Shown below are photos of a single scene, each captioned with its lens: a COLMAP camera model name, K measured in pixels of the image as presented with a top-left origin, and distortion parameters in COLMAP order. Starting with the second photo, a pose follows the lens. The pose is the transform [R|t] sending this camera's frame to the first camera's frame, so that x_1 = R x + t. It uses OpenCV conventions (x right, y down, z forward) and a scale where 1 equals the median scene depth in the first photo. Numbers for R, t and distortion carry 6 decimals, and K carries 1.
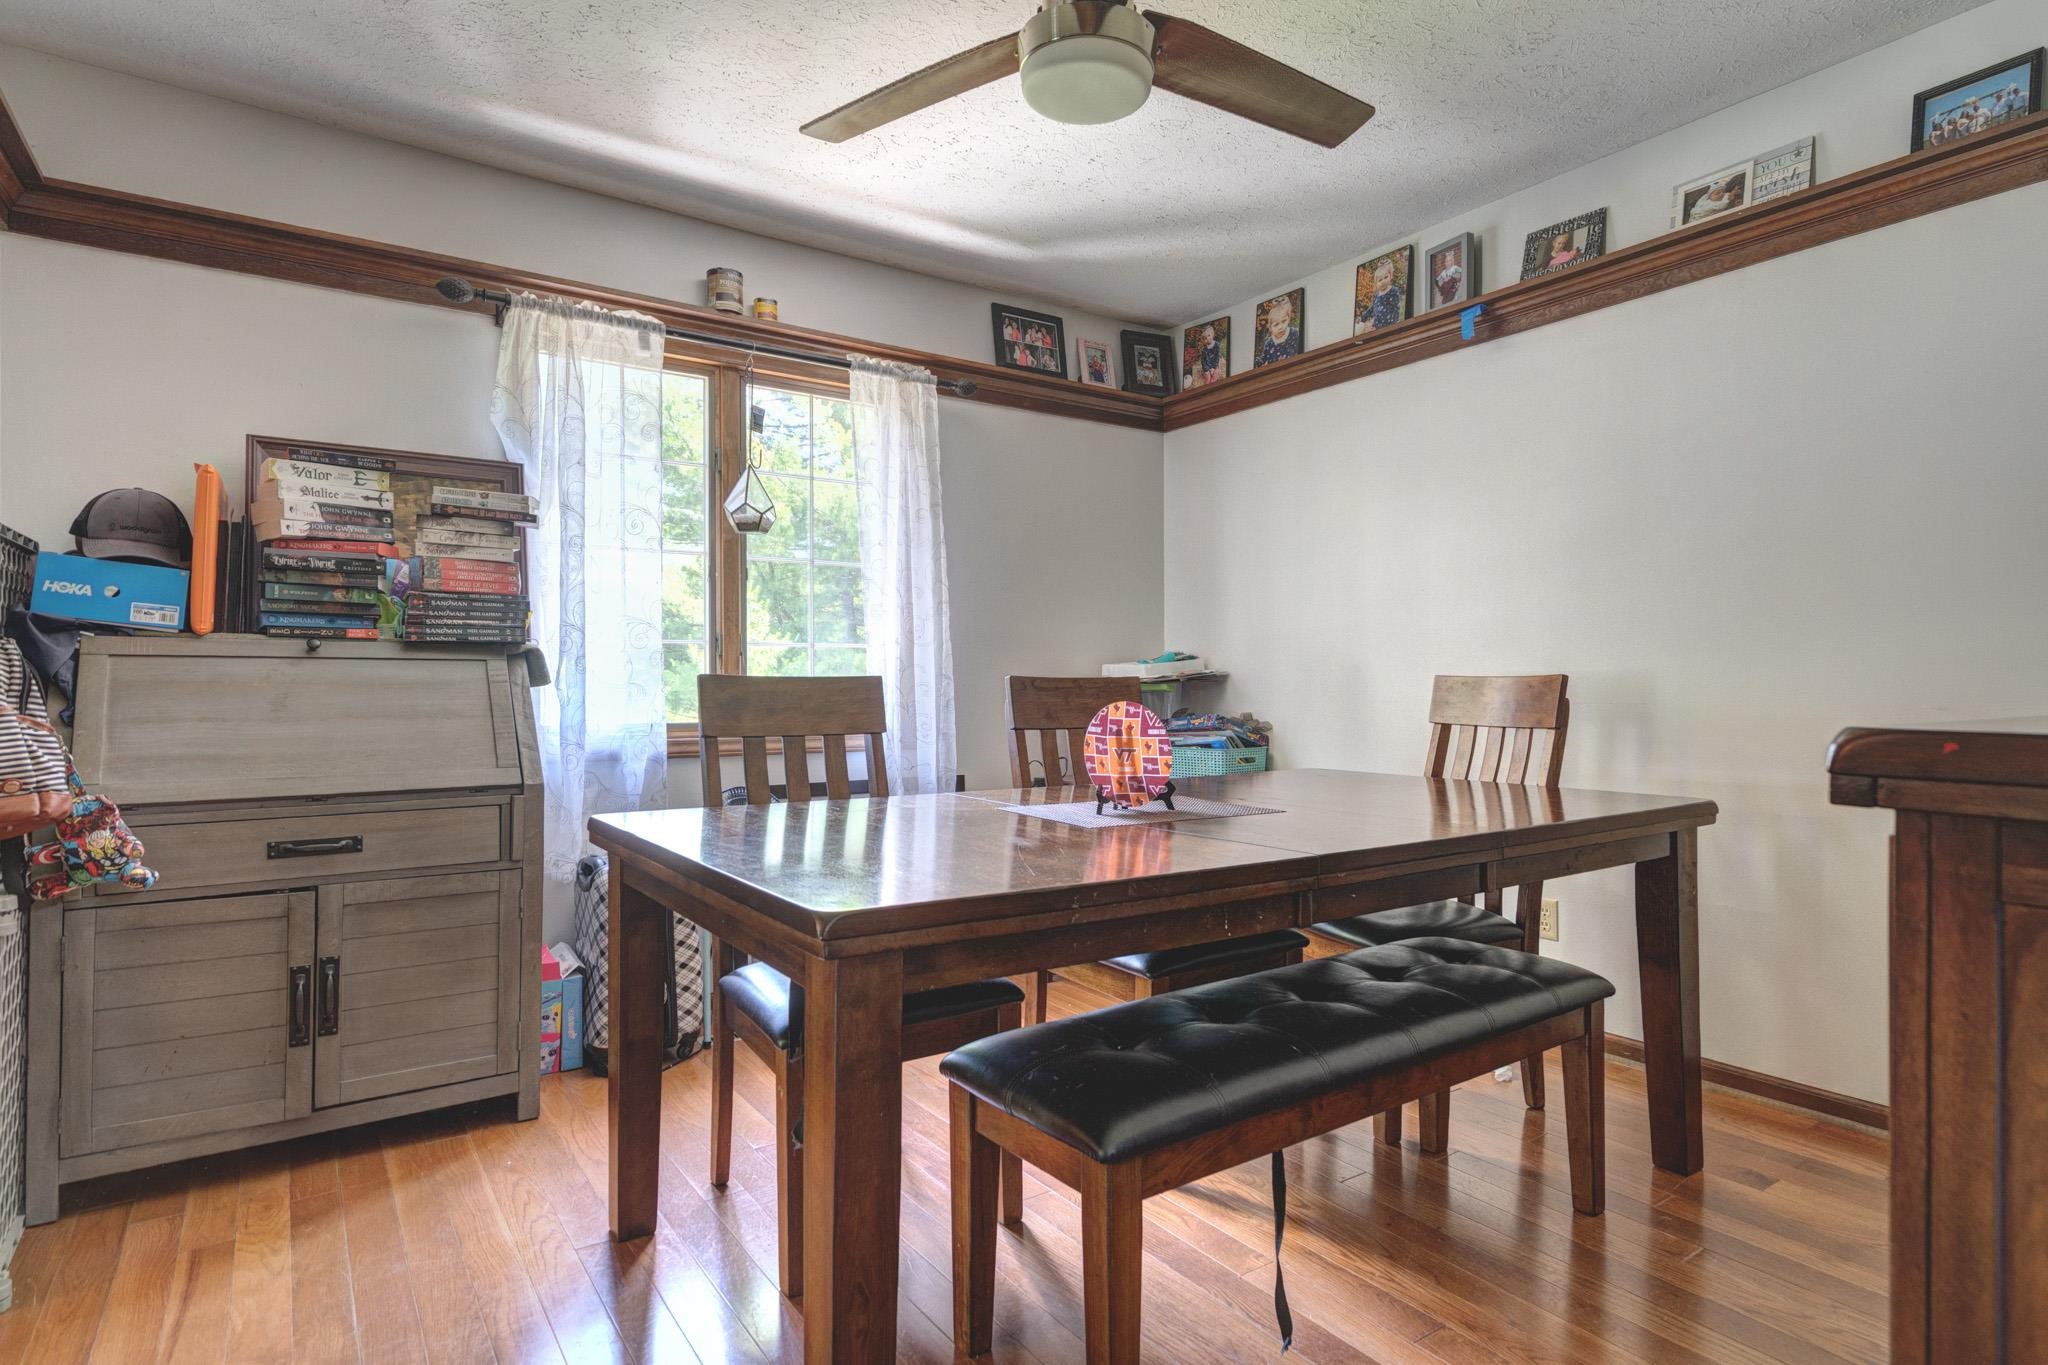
lens RADIAL K [[1053.1, 0, 1023.1], [0, 1053.1, 695.5], [0, 0, 1]] dist [-0.002004, -0.001324]
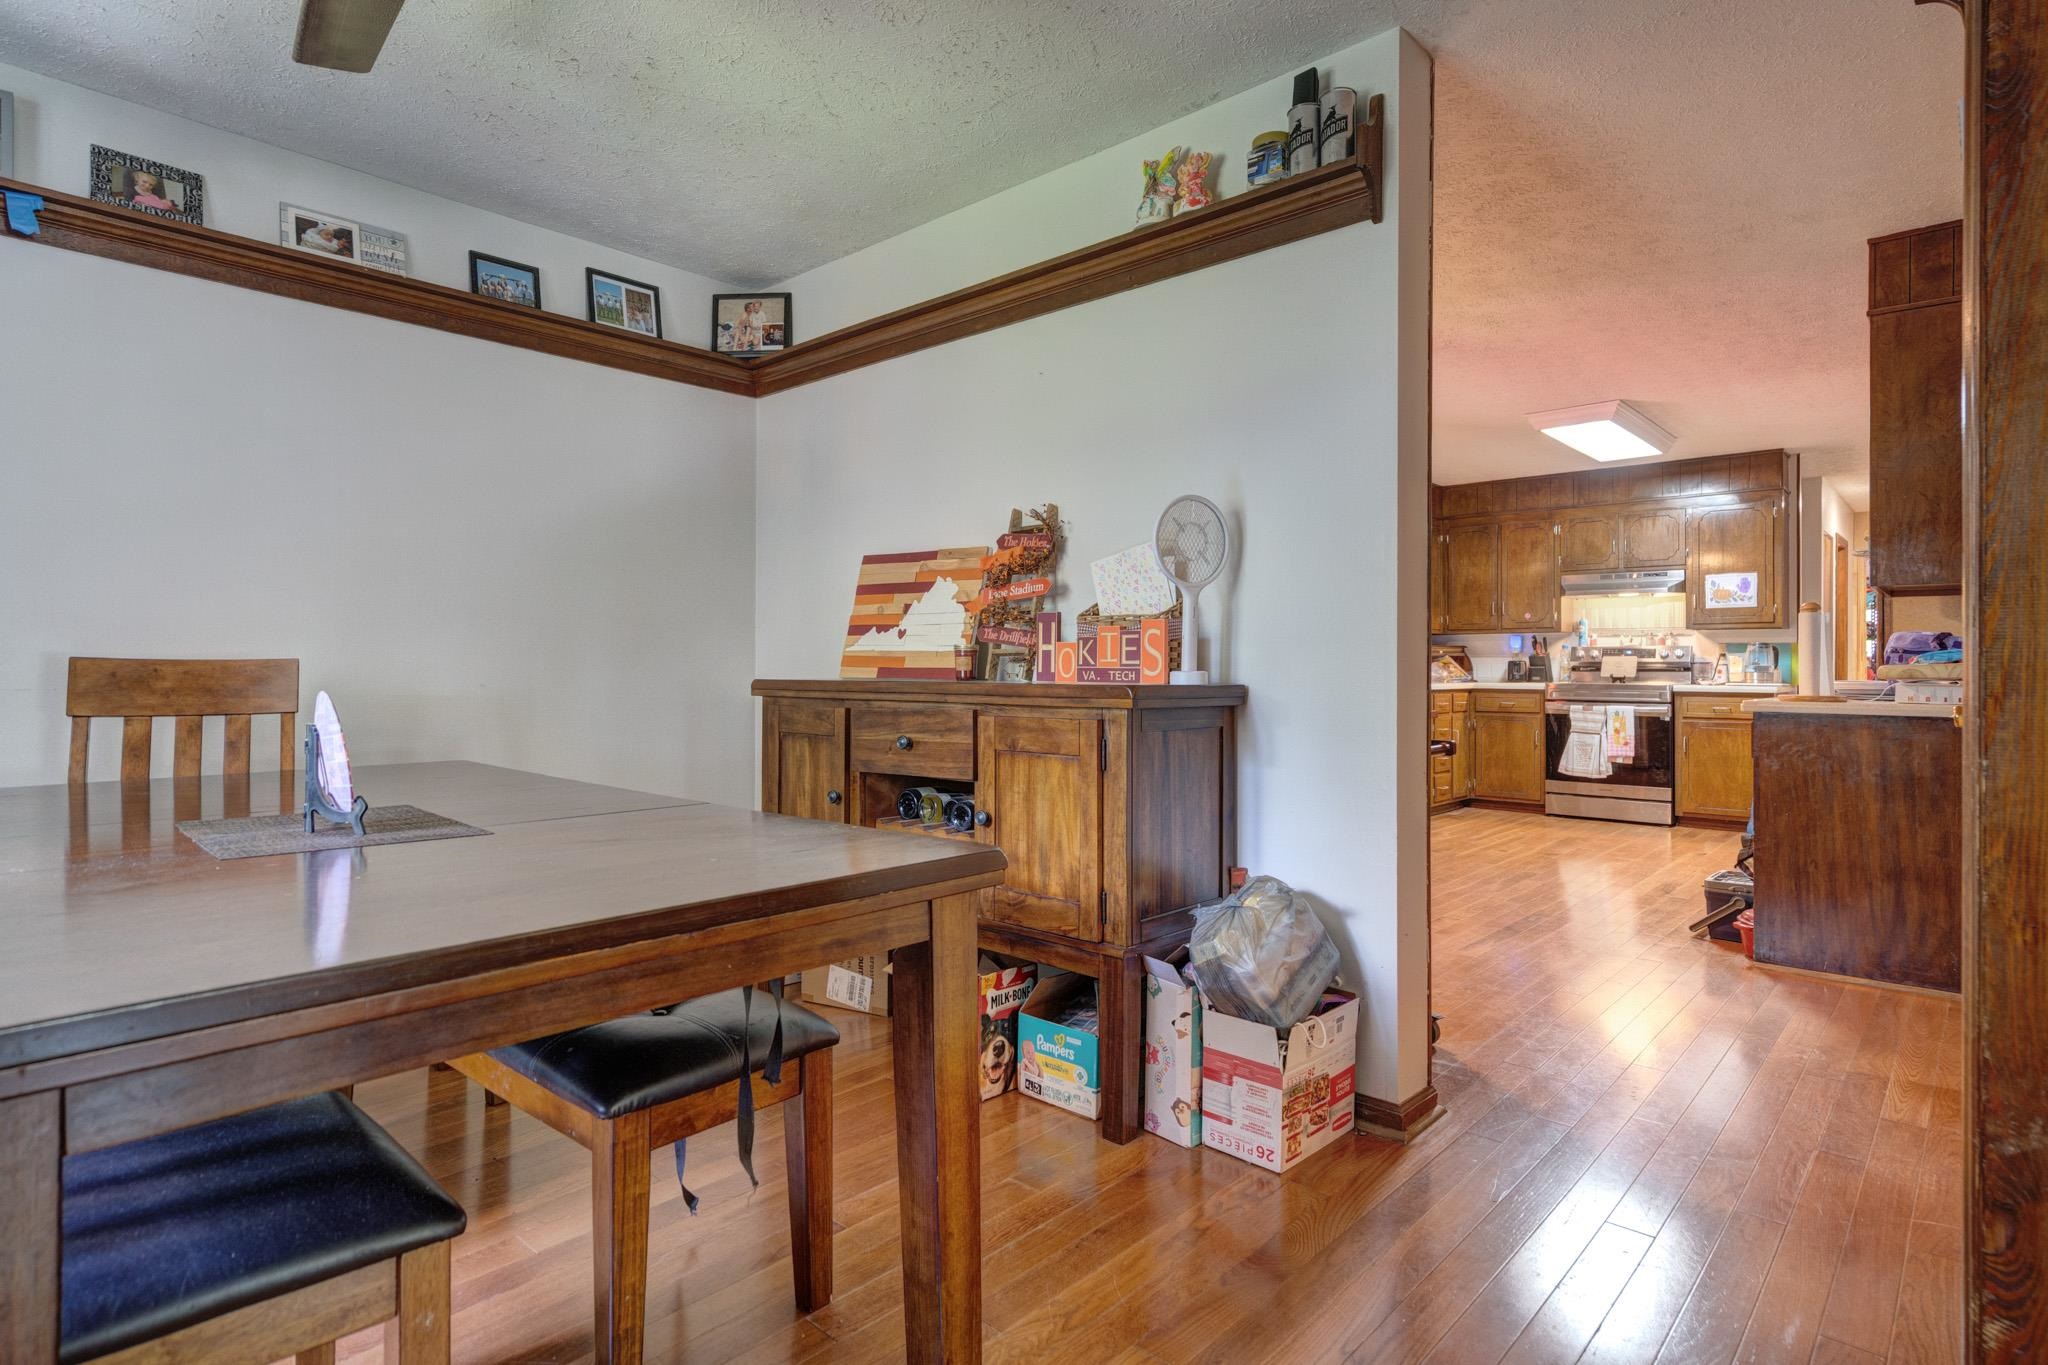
lens RADIAL K [[1053.1, 0, 1016.9], [0, 1053.1, 668.3], [0, 0, 1]] dist [-0.002004, -0.001324]
pose [[-0.226801, -0.001091, 0.973941, -0.485575], [0.011341, 0.999929, 0.003761, -0.004991], [-0.973875, 0.011899, -0.226772, 0.428138]]
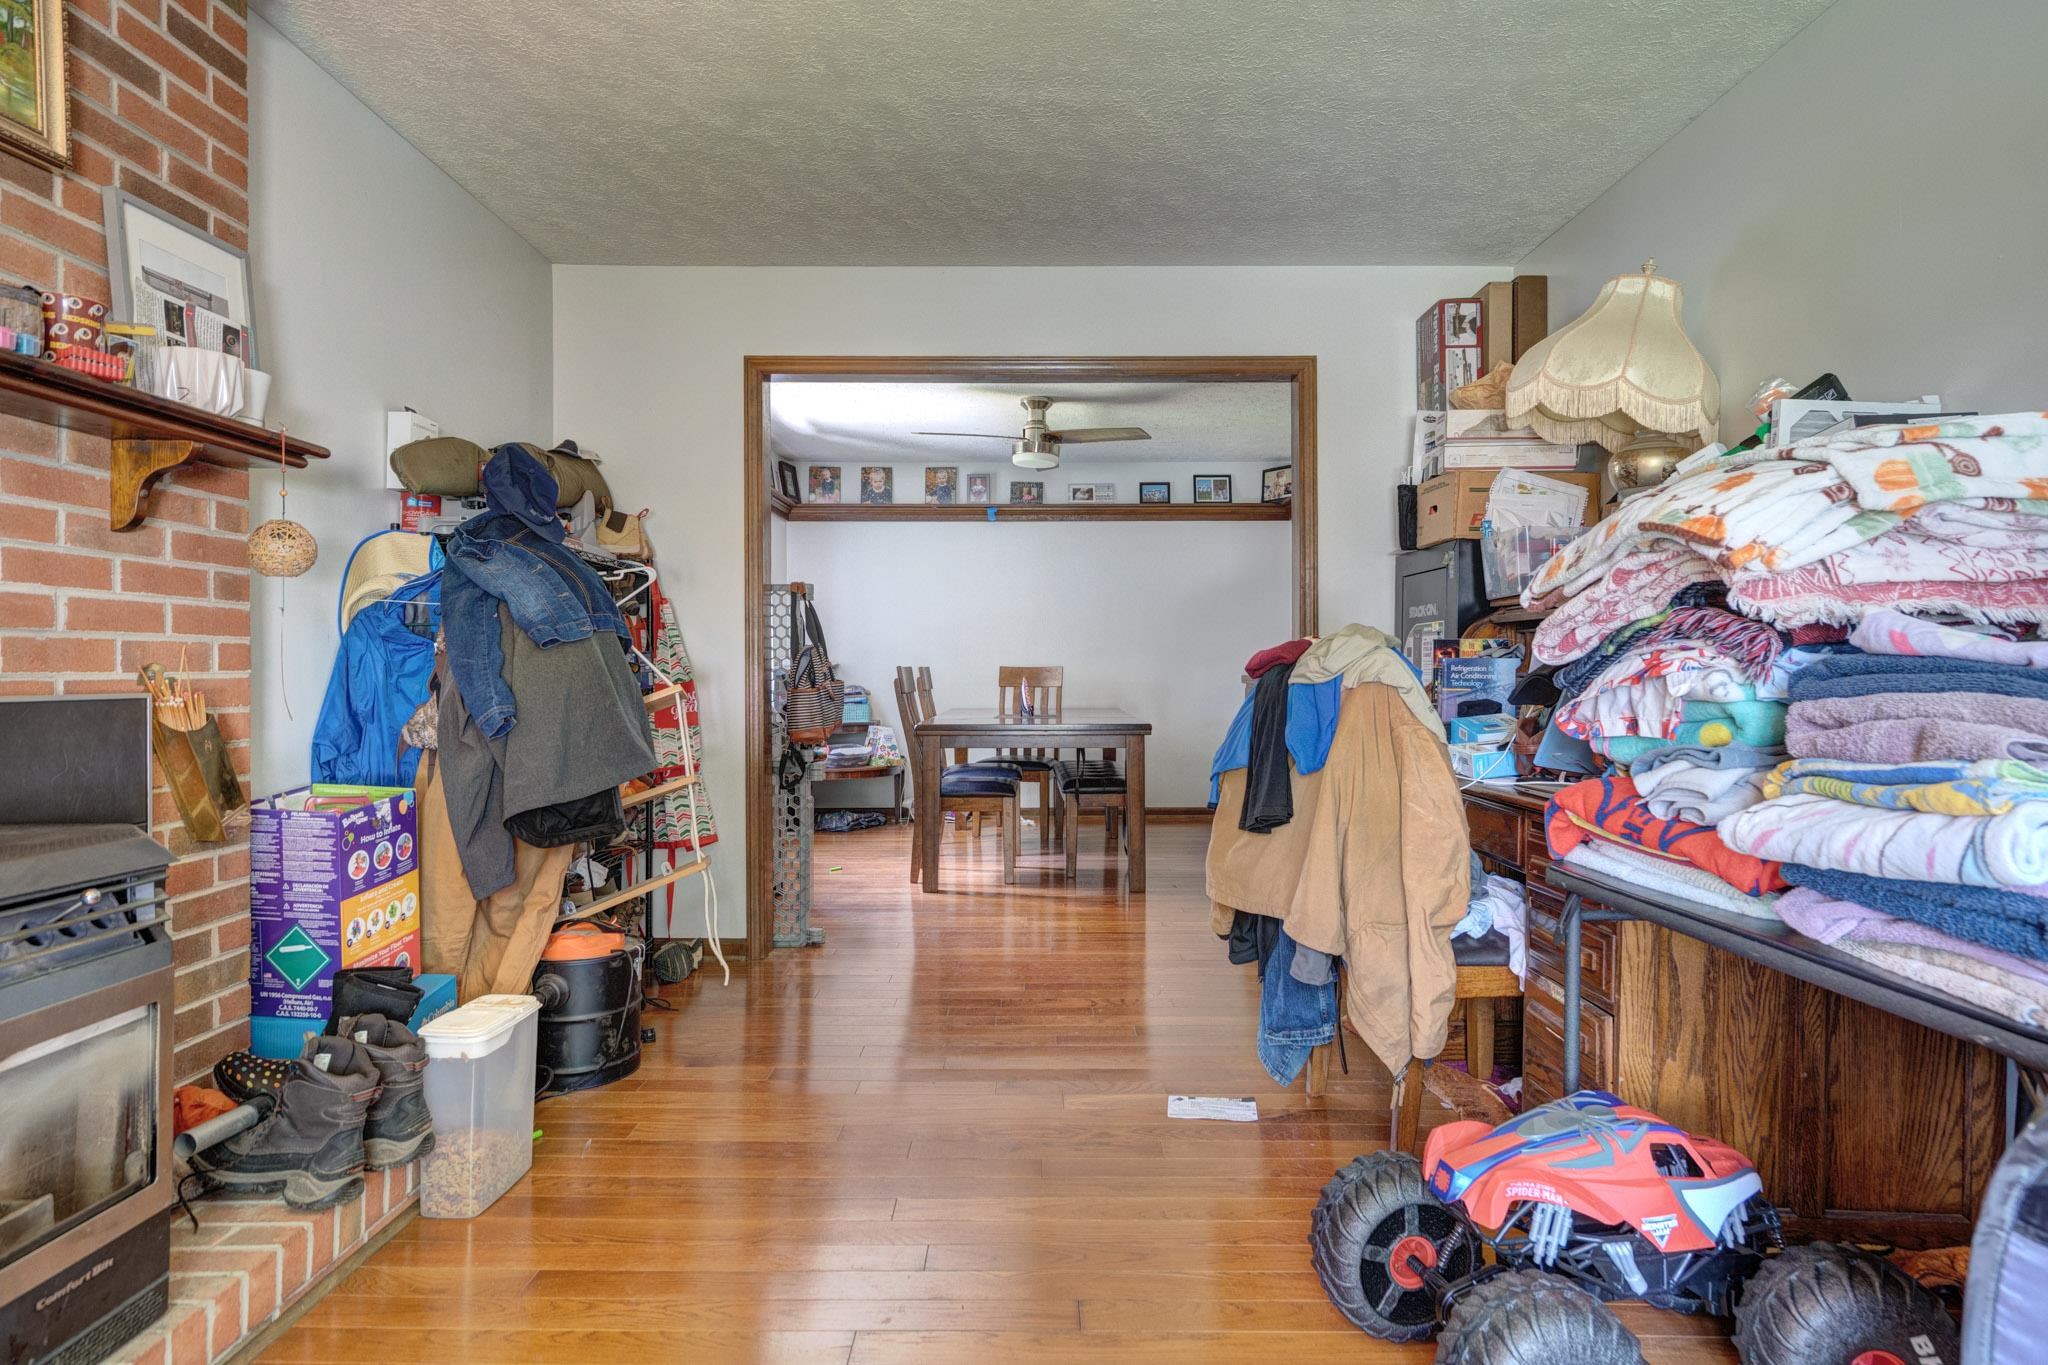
lens RADIAL K [[1053.1, 0, 1043.2], [0, 1053.1, 683.1], [0, 0, 1]] dist [-0.002004, -0.001324]
pose [[0.559553, -0.009989, 0.828734, -1.353635], [0.011074, 0.999928, 0.004575, 0.007783], [-0.828720, 0.006618, 0.559624, -0.366247]]
